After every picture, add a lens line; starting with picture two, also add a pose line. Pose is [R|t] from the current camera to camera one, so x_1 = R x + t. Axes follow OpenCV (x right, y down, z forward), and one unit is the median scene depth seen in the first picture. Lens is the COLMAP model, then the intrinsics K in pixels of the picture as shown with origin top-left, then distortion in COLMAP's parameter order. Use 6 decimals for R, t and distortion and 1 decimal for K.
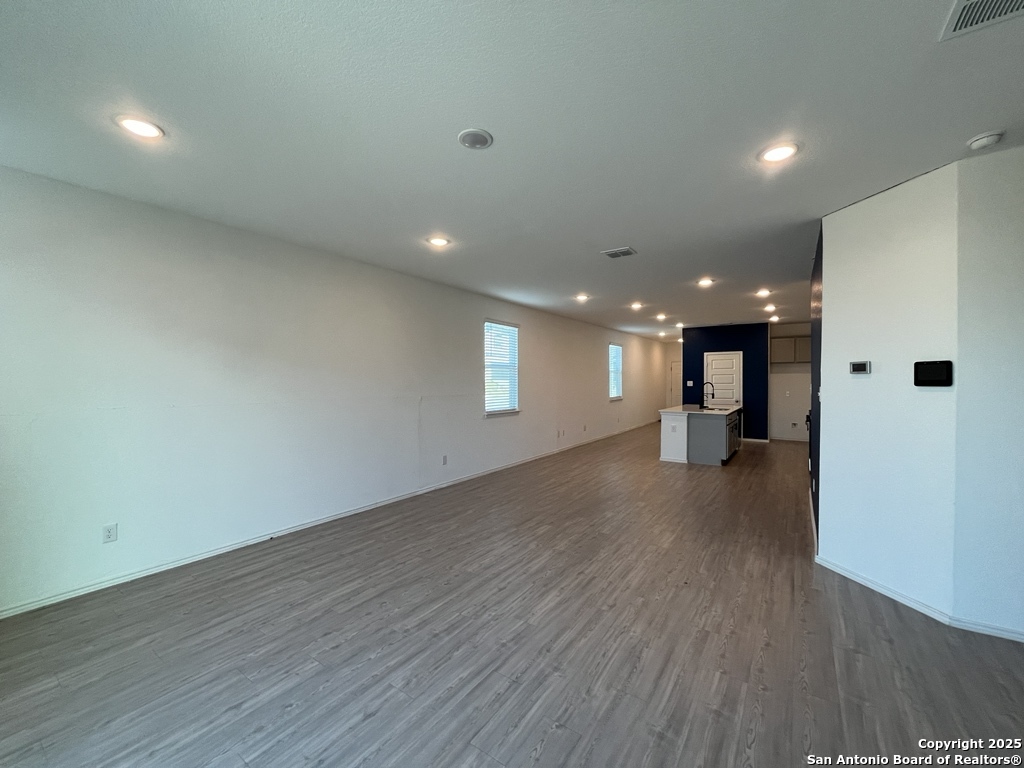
lens RADIAL K [[412.6, 0, 515.5], [0, 412.6, 385.5], [0, 0, 1]] dist [-0.000834, -0.000290]
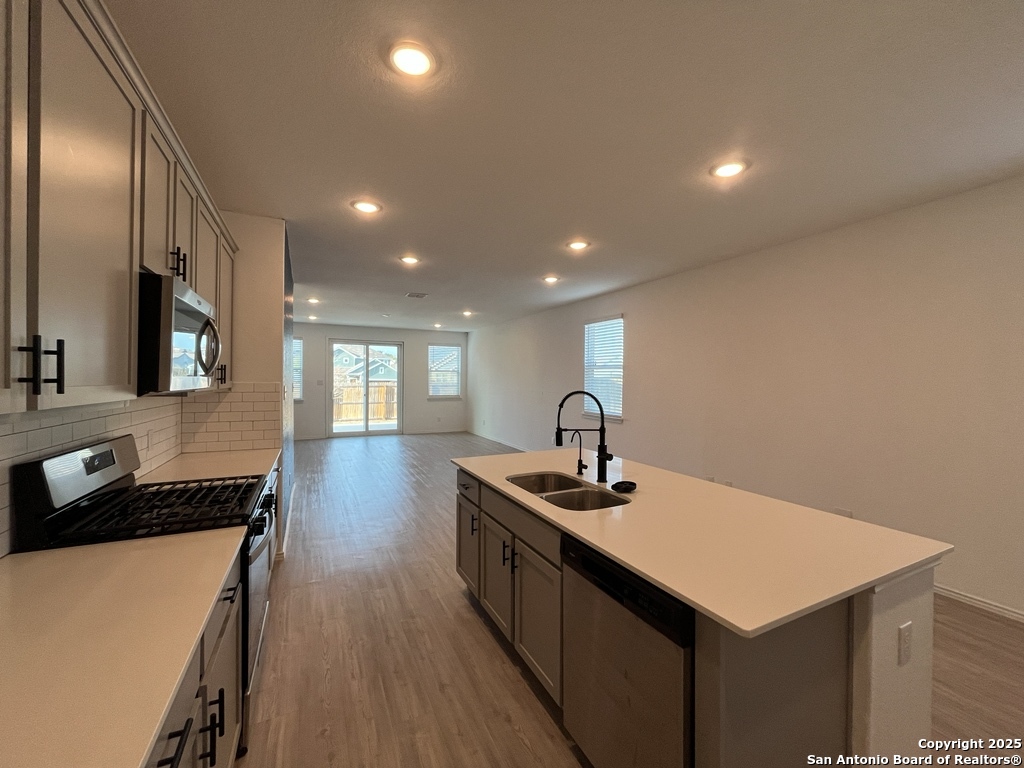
lens RADIAL K [[412.6, 0, 515.1], [0, 412.6, 383.6], [0, 0, 1]] dist [-0.000834, -0.000290]
pose [[-0.490682, 0.005534, -0.871321, 1.682004], [-0.020562, 0.999628, 0.017929, -0.039471], [0.871096, 0.026714, -0.490386, 2.484820]]
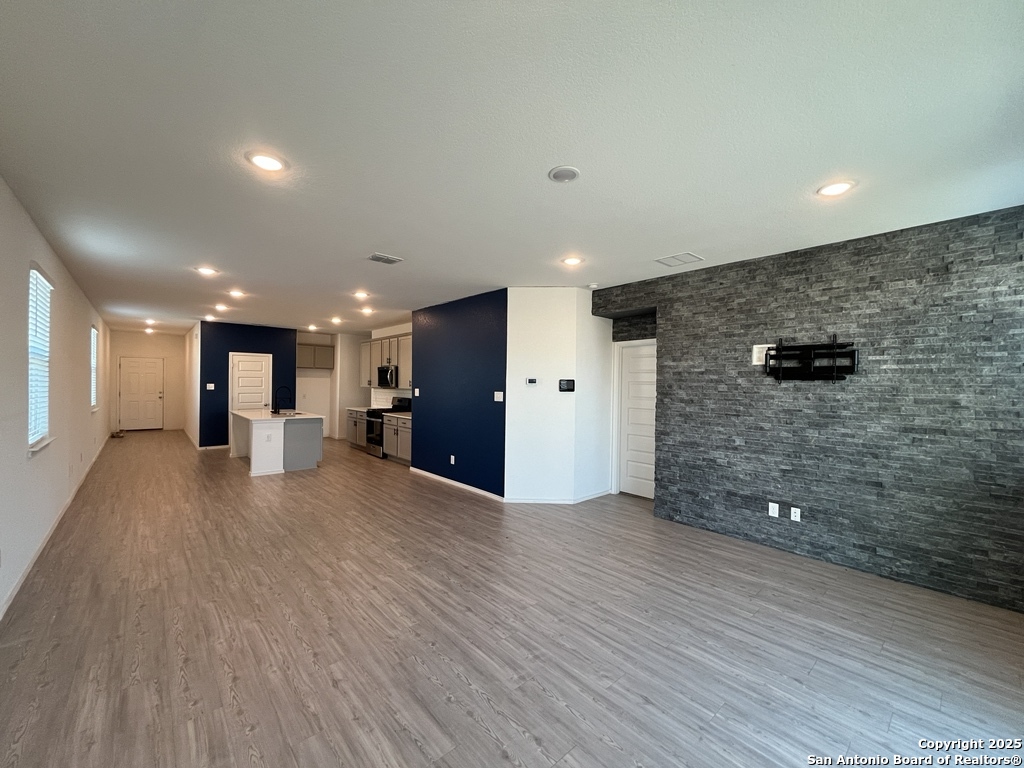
lens RADIAL K [[412.6, 0, 515.6], [0, 412.6, 384.2], [0, 0, 1]] dist [-0.000834, -0.000290]
pose [[0.237955, 0.006314, 0.971256, -0.767649], [-0.001358, 0.999980, -0.006168, -0.016323], [-0.971275, 0.000148, 0.237959, 0.549887]]
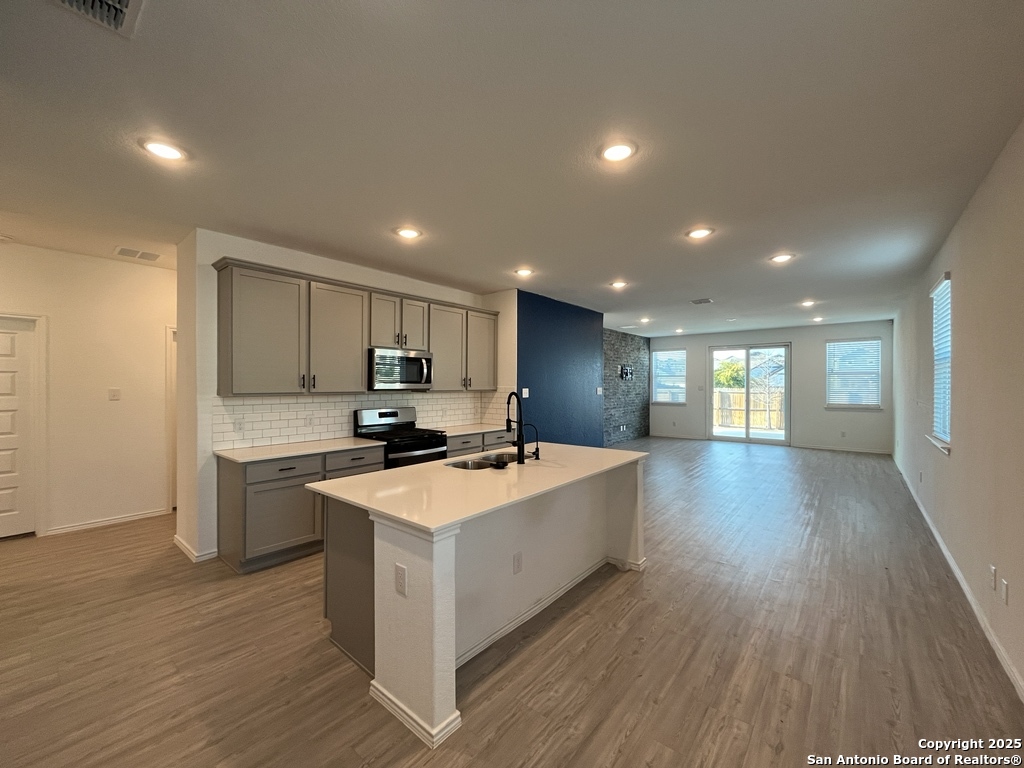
lens RADIAL K [[412.6, 0, 513.1], [0, 412.6, 385.9], [0, 0, 1]] dist [-0.000834, -0.000290]
pose [[-0.995598, 0.001753, 0.093708, 0.969013], [0.003509, 0.999821, 0.018579, -0.046949], [-0.093659, 0.018826, -0.995426, 3.130692]]
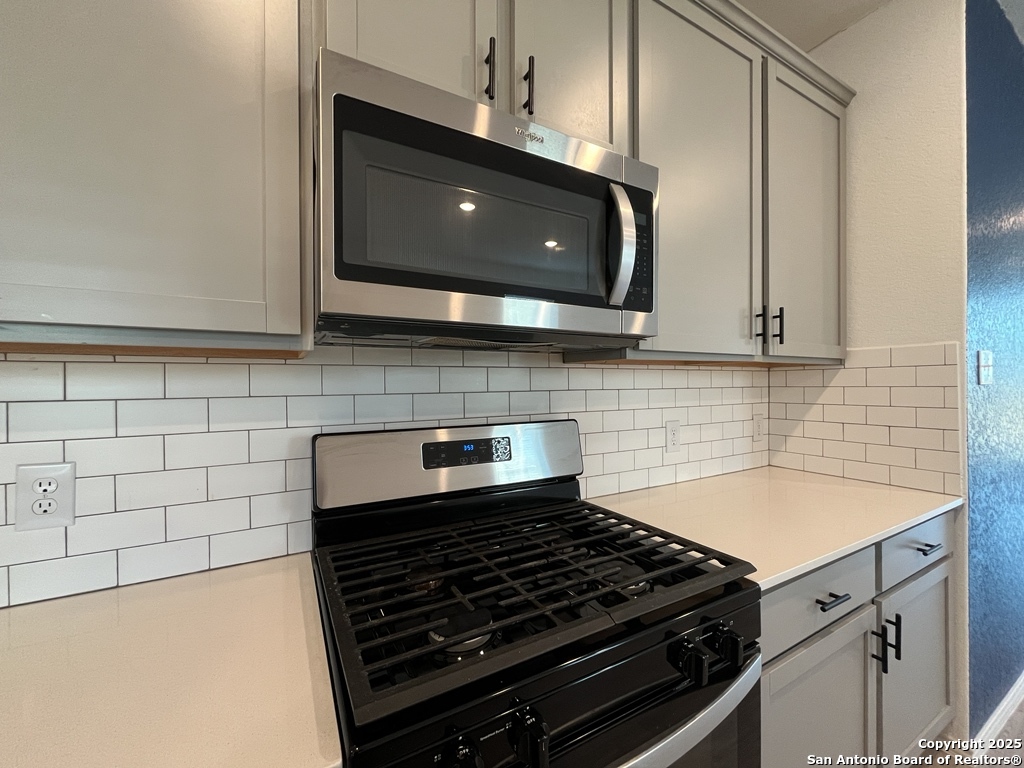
lens RADIAL K [[412.6, 0, 509.9], [0, 412.6, 385.1], [0, 0, 1]] dist [-0.000834, -0.000290]
pose [[-0.895268, 0.013198, 0.445332, 1.328867], [0.020360, 0.999729, 0.011303, 0.015859], [-0.445062, 0.019186, -0.895294, 2.100319]]
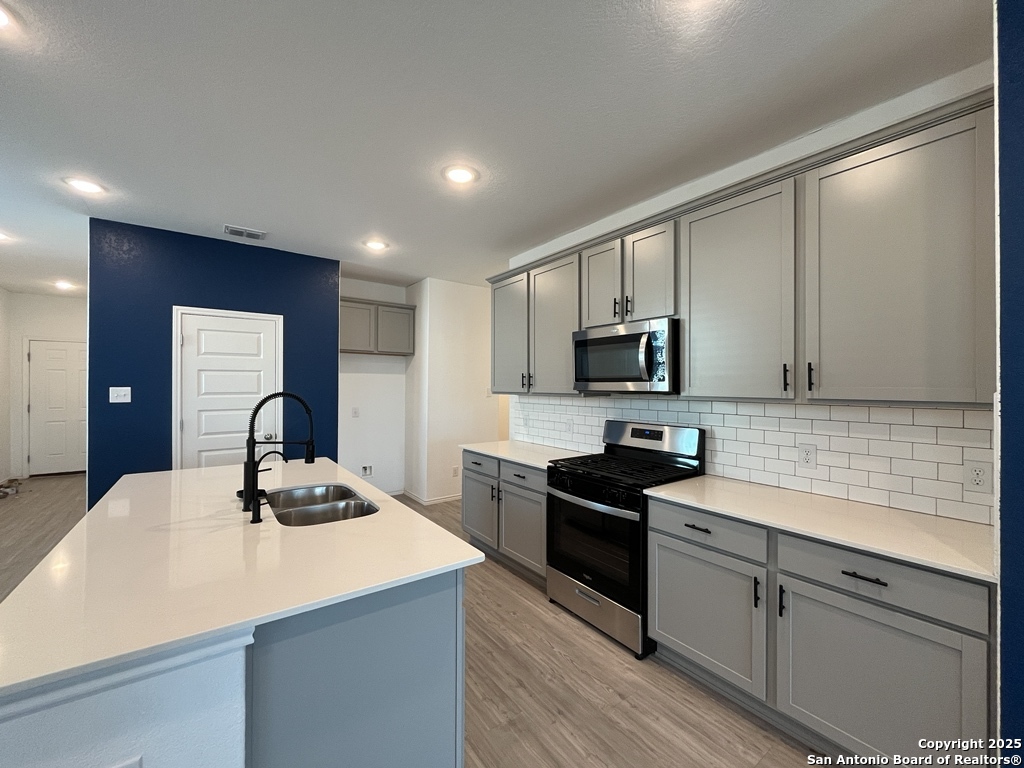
lens RADIAL K [[412.6, 0, 515.2], [0, 412.6, 384.6], [0, 0, 1]] dist [-0.000834, -0.000290]
pose [[0.327082, 0.010220, 0.944941, 0.657561], [0.007731, 0.999879, -0.013490, -0.017048], [-0.944964, 0.011717, 0.326964, 1.805584]]
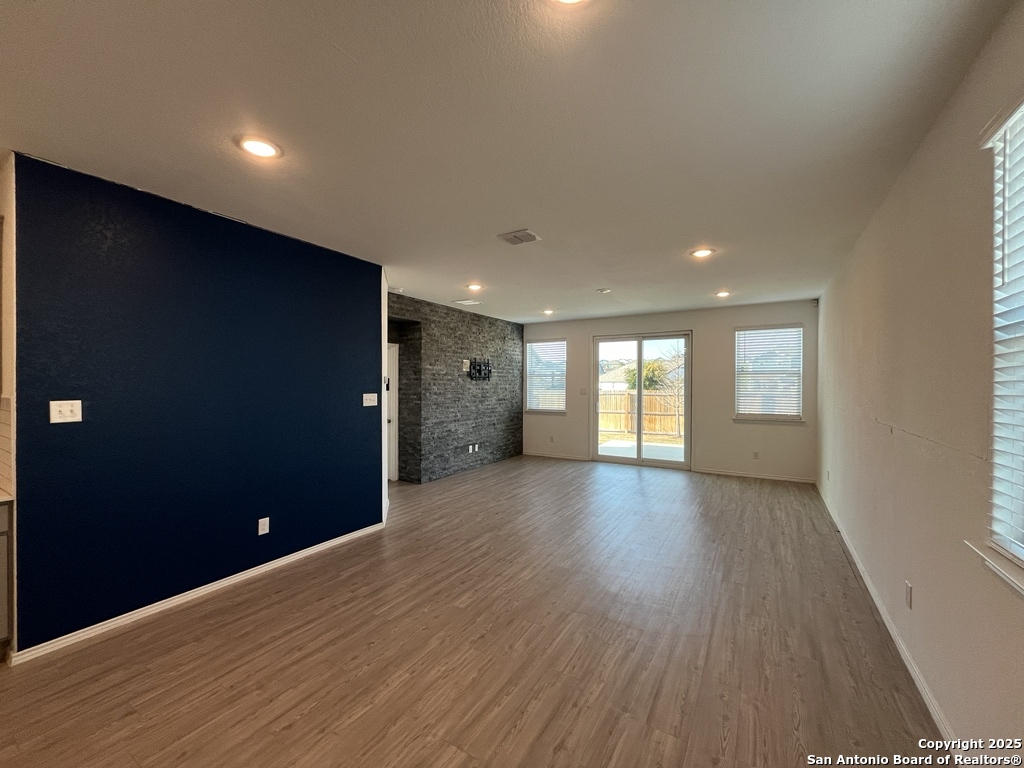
lens RADIAL K [[412.6, 0, 513.1], [0, 412.6, 385.0], [0, 0, 1]] dist [-0.000834, -0.000290]
pose [[-0.998741, -0.000430, -0.050170, 0.366579], [-0.001319, 0.999843, 0.017685, -0.045279], [0.050155, 0.017729, -0.998584, 2.210907]]
